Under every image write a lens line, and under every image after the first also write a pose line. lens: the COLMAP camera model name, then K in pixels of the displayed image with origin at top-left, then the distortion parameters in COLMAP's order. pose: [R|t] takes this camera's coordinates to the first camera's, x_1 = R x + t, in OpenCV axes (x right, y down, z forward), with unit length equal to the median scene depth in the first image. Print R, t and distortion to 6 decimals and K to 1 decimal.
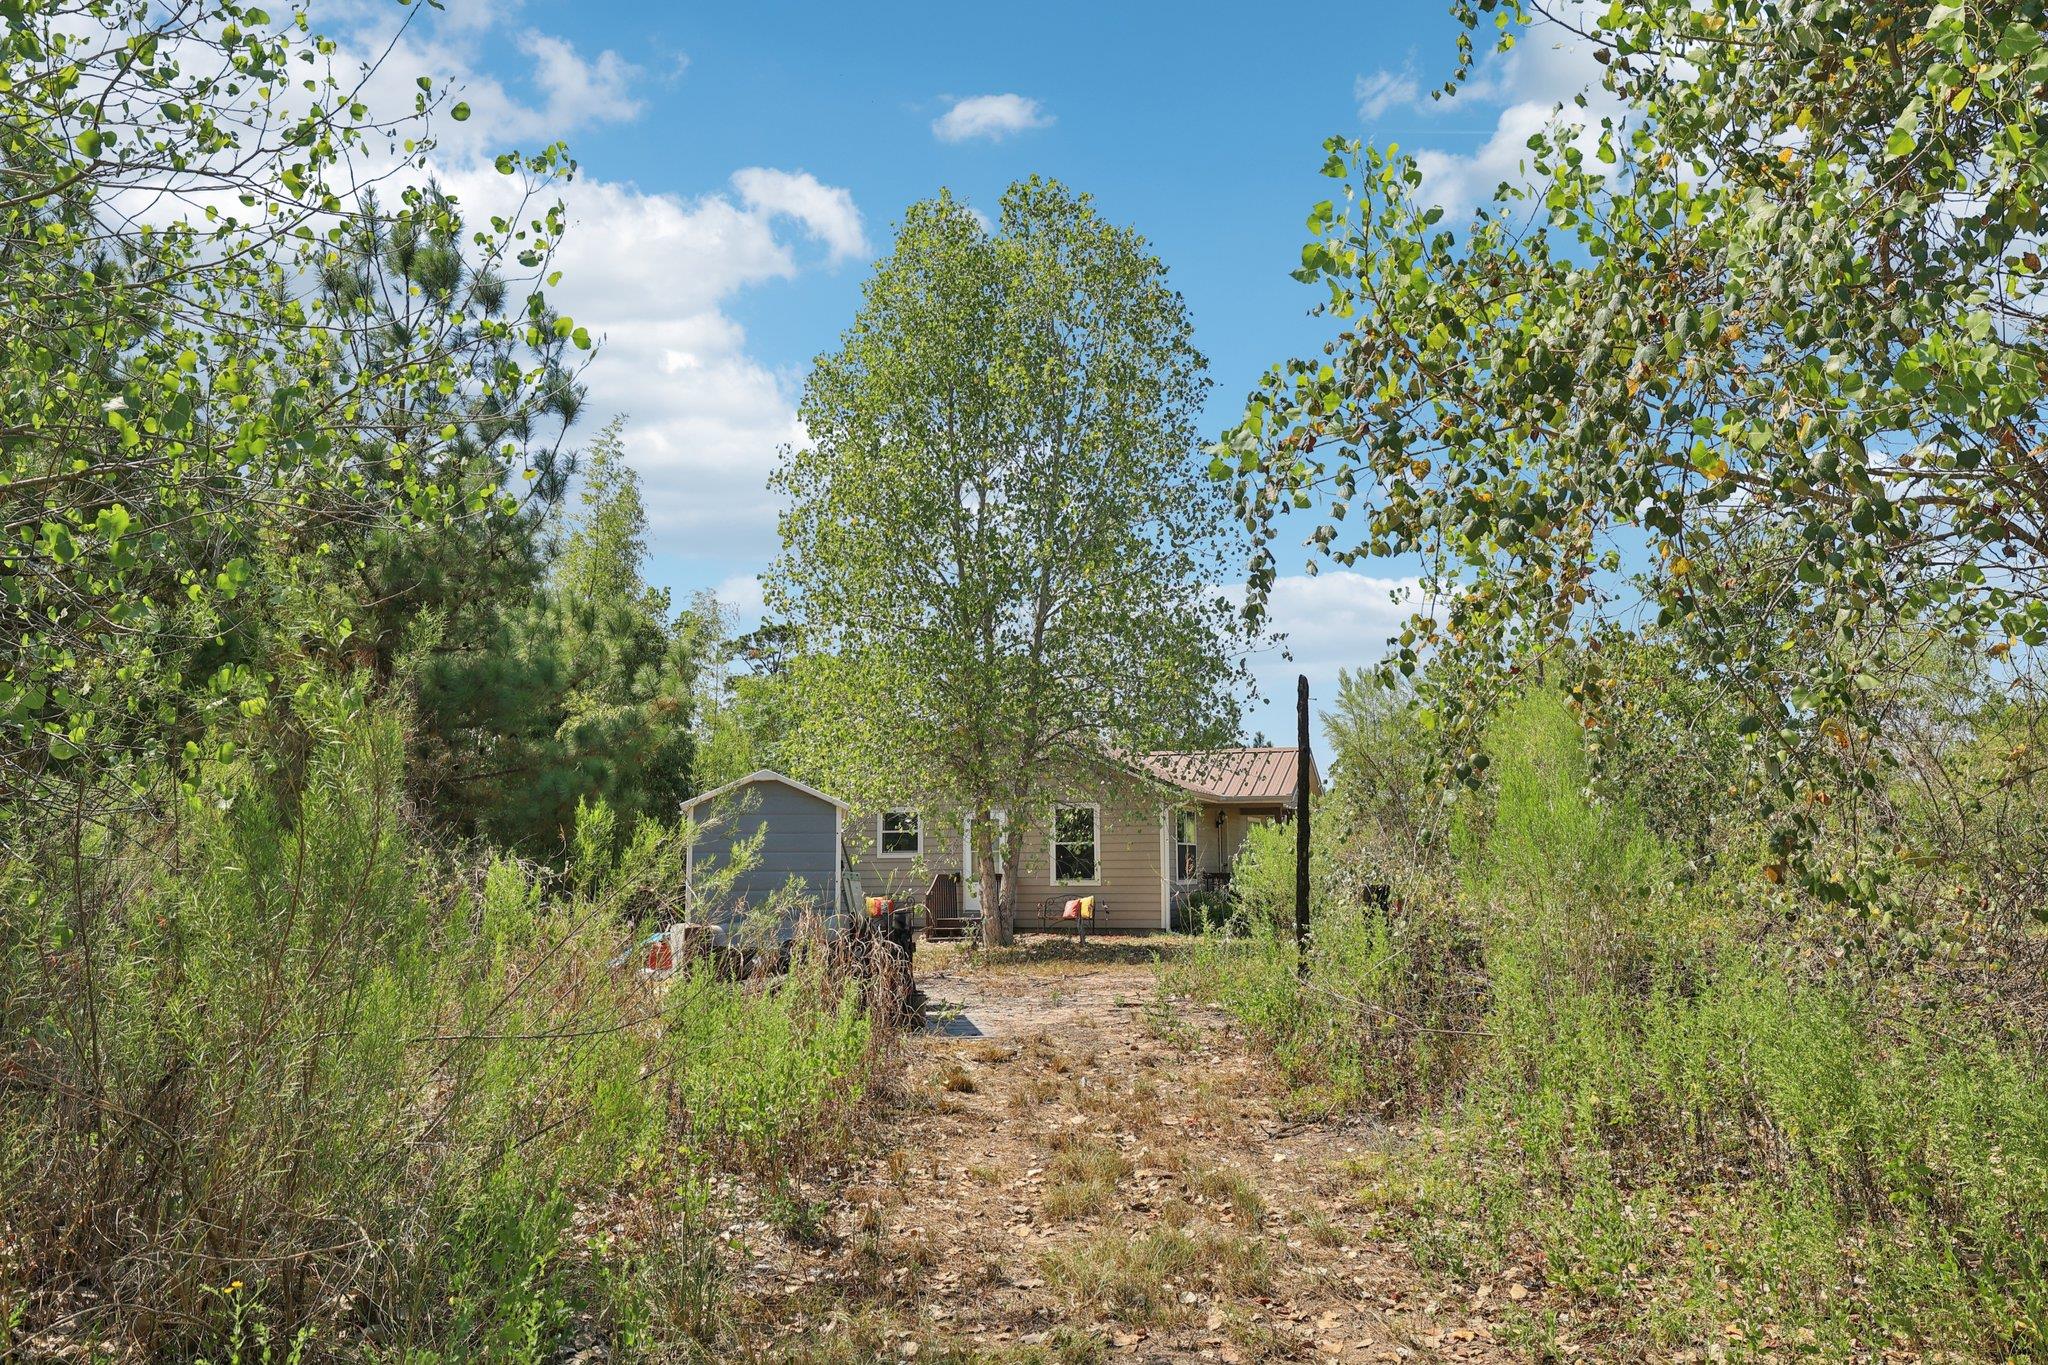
lens RADIAL K [[1497.9, 0, 1025.0], [0, 1497.9, 661.9], [0, 0, 1]] dist [0.044928, 0.000524]
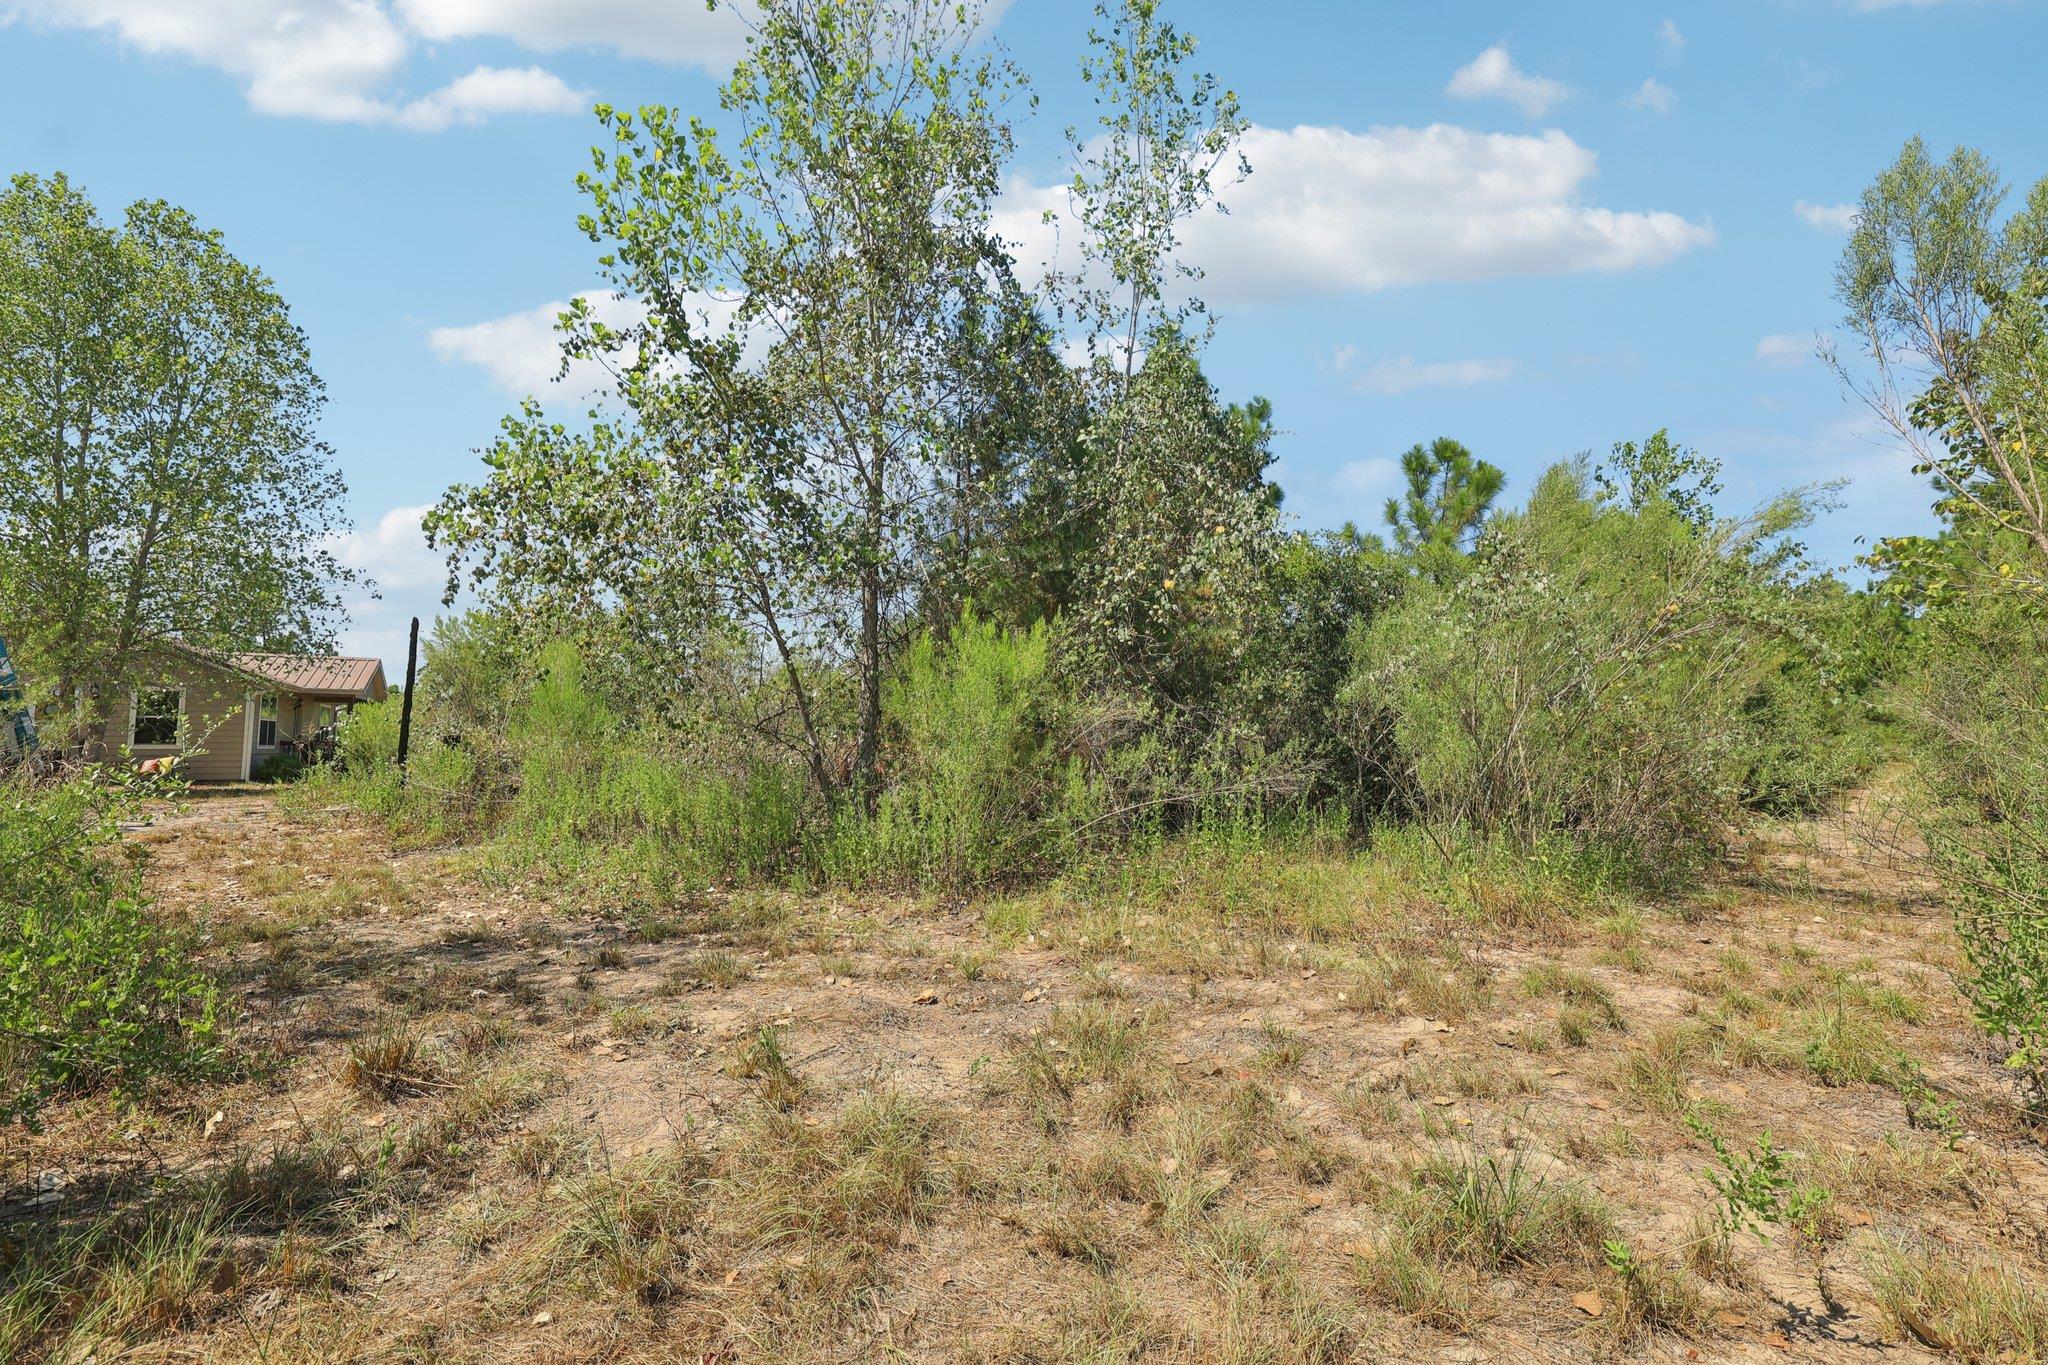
lens RADIAL K [[854.7, 0, 1024.0], [0, 854.7, 682.5], [0, 0, 1]] dist [0.000412, -0.000038]
pose [[0.663279, 0.063232, 0.745696, -0.059270], [-0.109442, 0.993907, 0.013066, -0.003663], [-0.740327, -0.090276, 0.666158, -0.141180]]
